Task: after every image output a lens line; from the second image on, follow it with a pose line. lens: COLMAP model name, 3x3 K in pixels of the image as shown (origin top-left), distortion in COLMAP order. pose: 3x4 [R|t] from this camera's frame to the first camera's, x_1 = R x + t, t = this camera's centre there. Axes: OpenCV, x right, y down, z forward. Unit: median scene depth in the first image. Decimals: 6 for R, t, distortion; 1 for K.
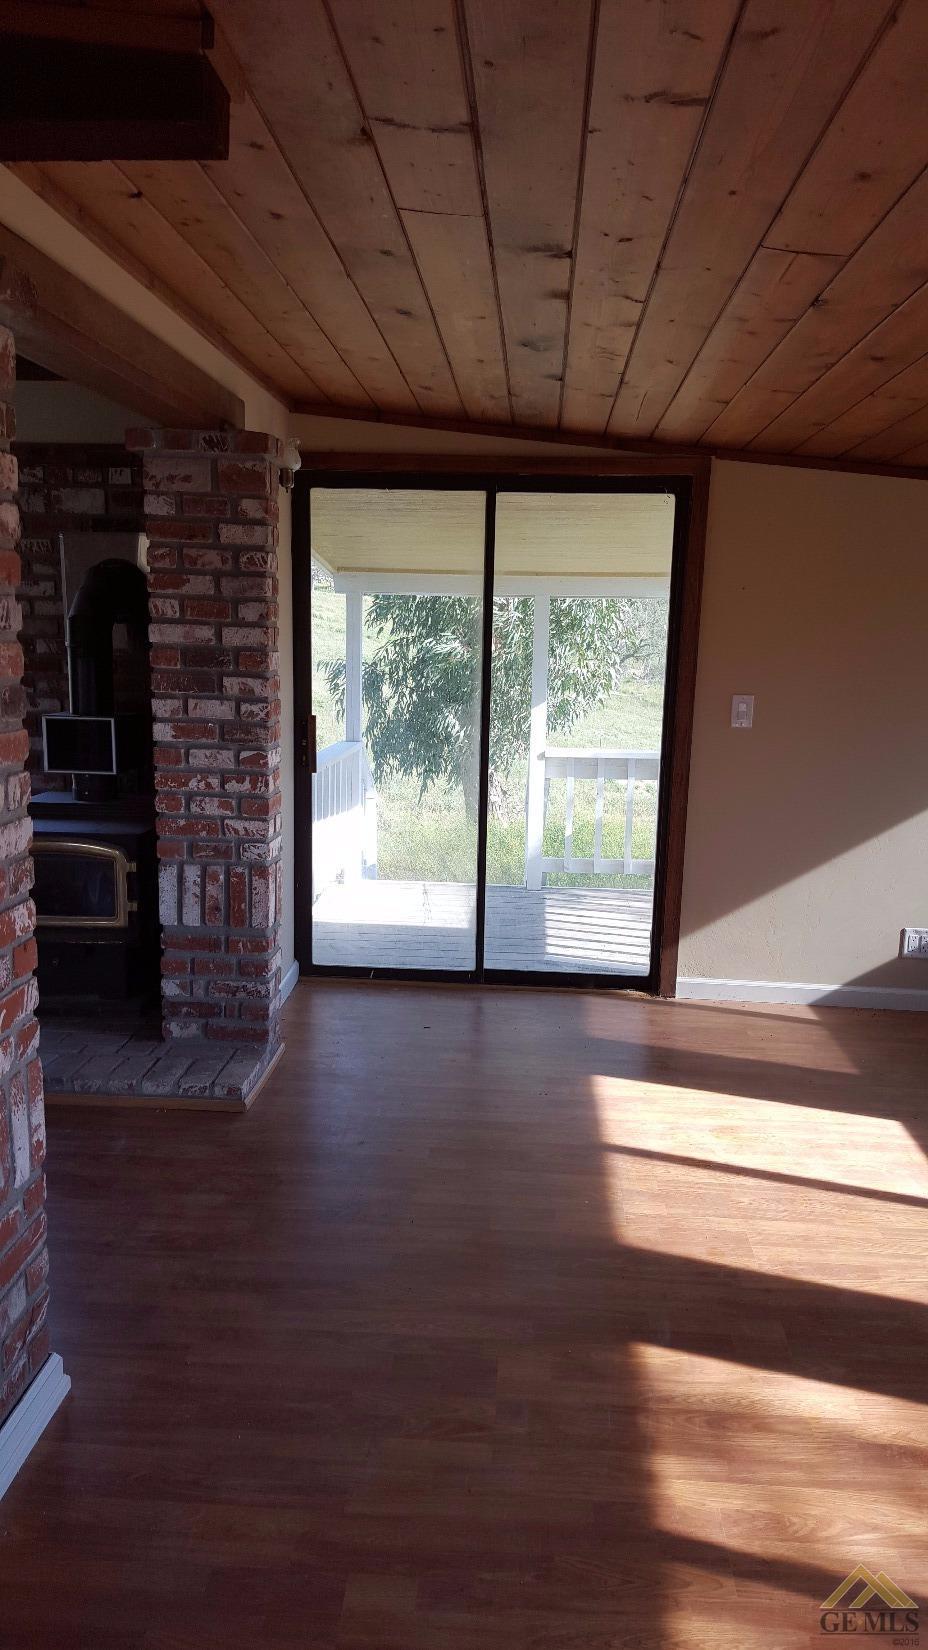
lens RADIAL K [[1212.4, 0, 461.2], [0, 1212.4, 841.9], [0, 0, 1]] dist [0.113548, -0.001373]
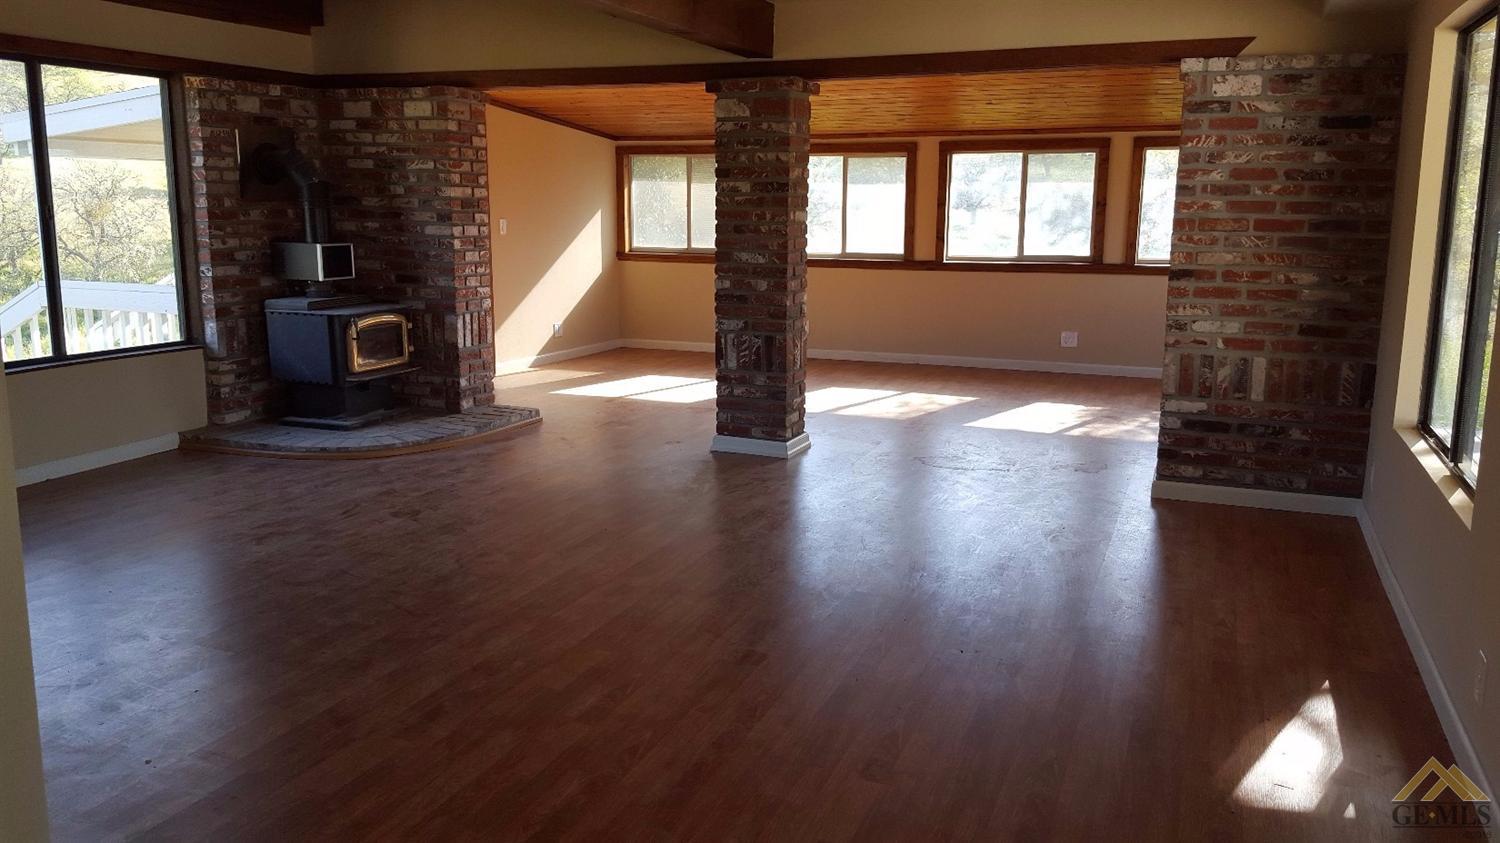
lens RADIAL K [[1110.7, 0, 742.0], [0, 1110.7, 398.7], [0, 0, 1]] dist [0.115338, -0.208129]
pose [[0.330475, -0.185644, 0.925377, -1.741817], [0.162639, 0.976999, 0.137918, -0.023003], [-0.929696, 0.104924, 0.353067, 0.000425]]
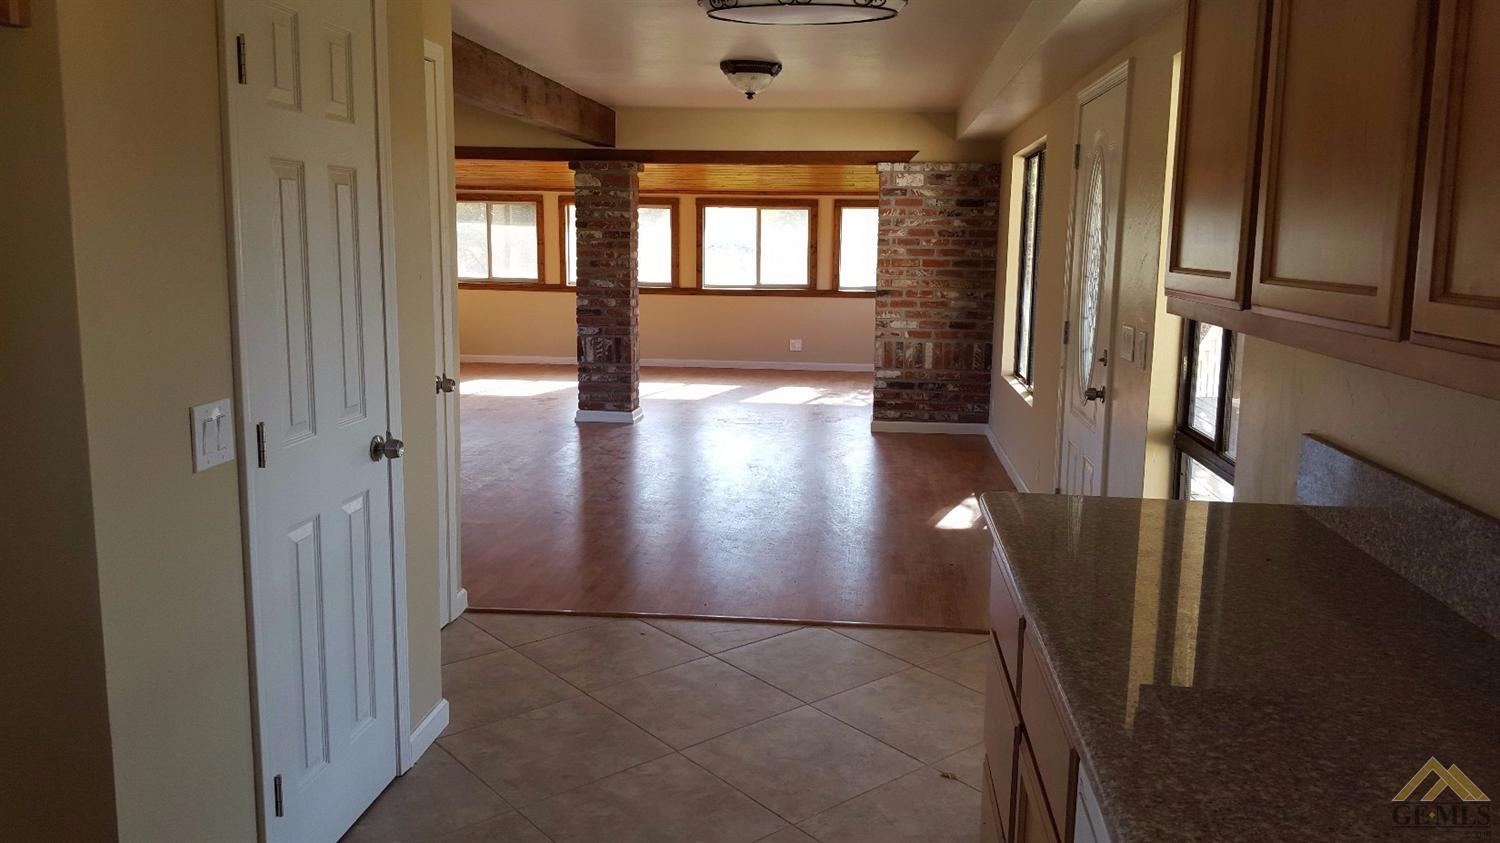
lens RADIAL K [[1110.7, 0, 742.0], [0, 1110.7, 398.7], [0, 0, 1]] dist [0.115338, -0.208129]
pose [[0.055538, -0.165090, 0.984714, -2.580269], [0.157709, 0.975306, 0.154618, -0.082234], [-0.985923, 0.146711, 0.080203, 0.111290]]
